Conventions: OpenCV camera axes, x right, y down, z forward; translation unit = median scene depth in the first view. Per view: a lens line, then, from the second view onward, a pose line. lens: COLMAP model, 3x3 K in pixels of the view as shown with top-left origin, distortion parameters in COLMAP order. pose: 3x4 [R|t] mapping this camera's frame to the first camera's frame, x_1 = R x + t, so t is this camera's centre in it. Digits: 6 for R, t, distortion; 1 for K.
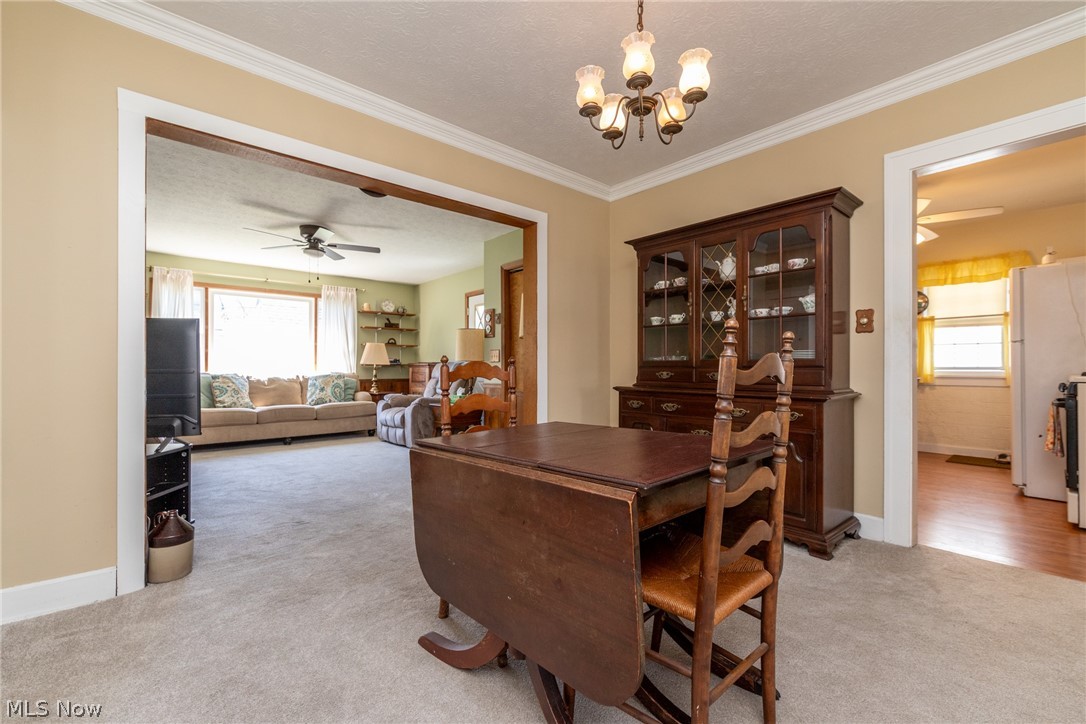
lens RADIAL K [[472.9, 0, 537.9], [0, 472.9, 361.5], [0, 0, 1]] dist [-0.000270, 0.000023]
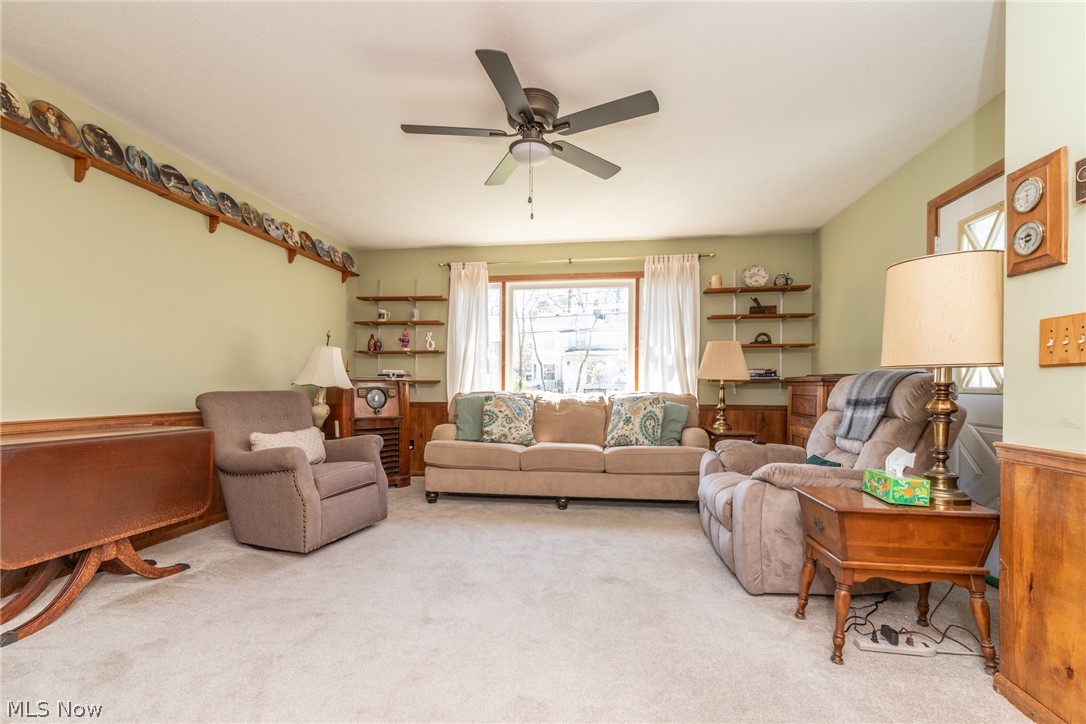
lens RADIAL K [[472.9, 0, 541.6], [0, 472.9, 387.4], [0, 0, 1]] dist [-0.000270, 0.000023]
pose [[0.654943, 0.006160, -0.755653, -0.068129], [0.008214, 0.999850, 0.015270, 0.005356], [0.755634, -0.016208, 0.654794, 0.516240]]
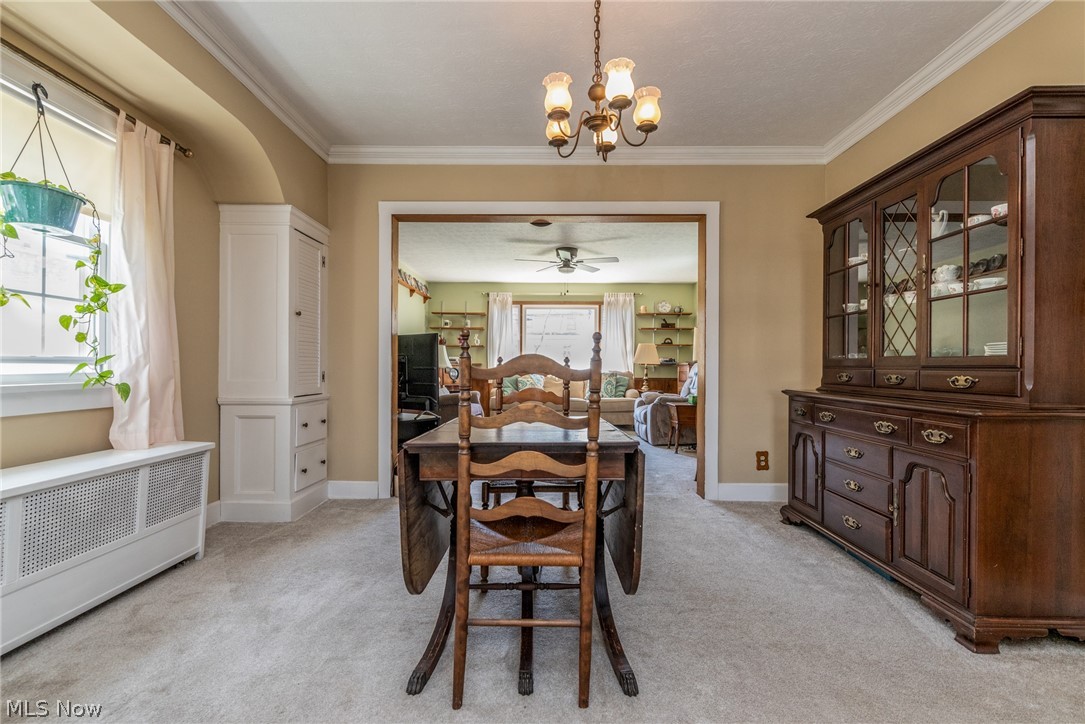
lens RADIAL K [[493.2, 0, 531.3], [0, 493.2, 363.0], [0, 0, 1]] dist [-0.003740, 0.000250]
pose [[0.735142, -0.001804, -0.677910, 0.231973], [0.004849, 0.999985, 0.002597, 0.000218], [0.677895, -0.005197, 0.735140, 0.020329]]
